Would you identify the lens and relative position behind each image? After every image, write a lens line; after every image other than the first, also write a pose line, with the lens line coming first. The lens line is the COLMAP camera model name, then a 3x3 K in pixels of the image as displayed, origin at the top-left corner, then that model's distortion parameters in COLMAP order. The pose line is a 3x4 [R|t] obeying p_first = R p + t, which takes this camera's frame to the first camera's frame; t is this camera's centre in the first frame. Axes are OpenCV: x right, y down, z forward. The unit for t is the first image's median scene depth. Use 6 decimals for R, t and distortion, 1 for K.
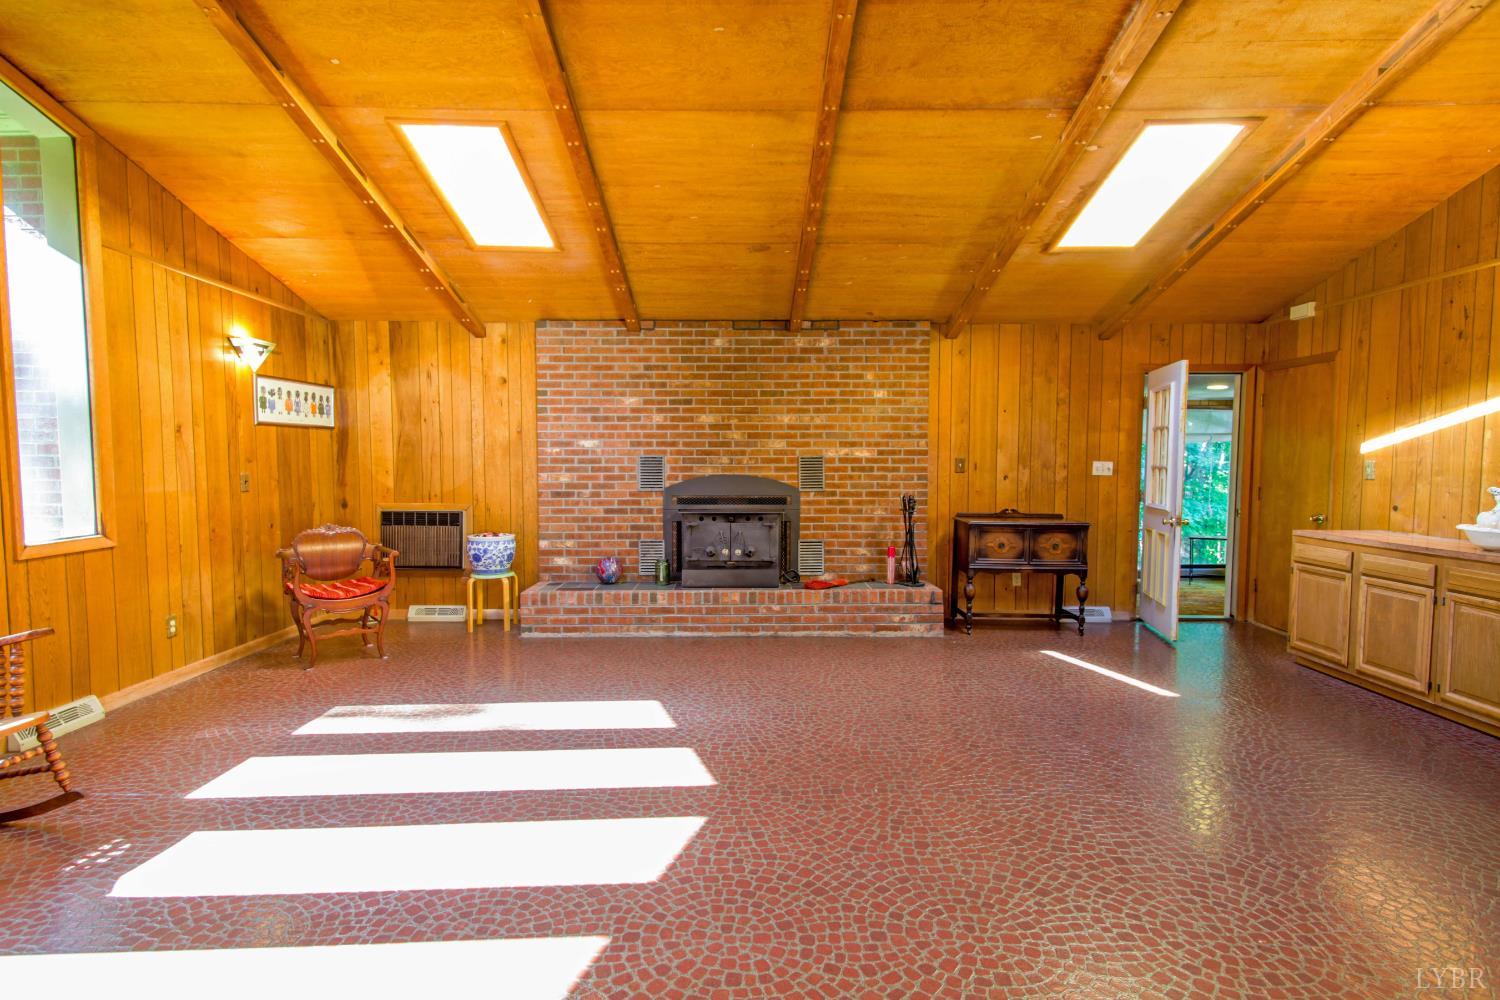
lens RADIAL K [[728.1, 0, 746.9], [0, 728.1, 505.0], [0, 0, 1]] dist [0.021203, -0.010967]
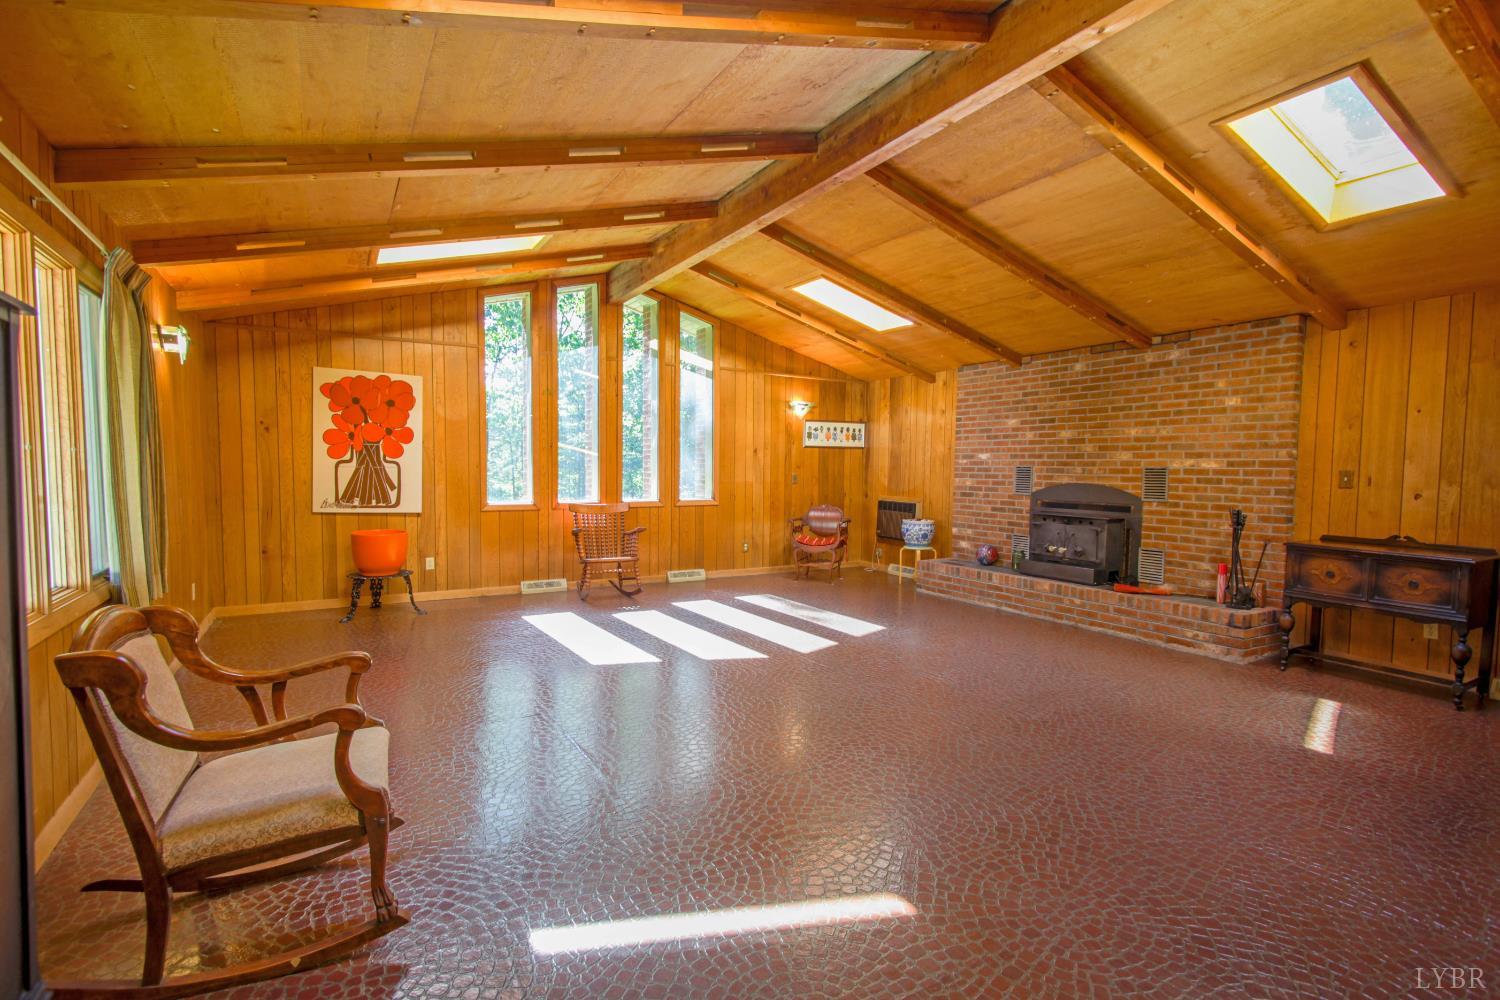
lens RADIAL K [[728.1, 0, 746.9], [0, 728.1, 505.0], [0, 0, 1]] dist [0.021203, -0.010967]
pose [[0.485547, 0.052469, -0.872634, 0.717711], [-0.066565, 0.997518, 0.022940, 0.000673], [0.871672, 0.046949, 0.487835, -0.001430]]
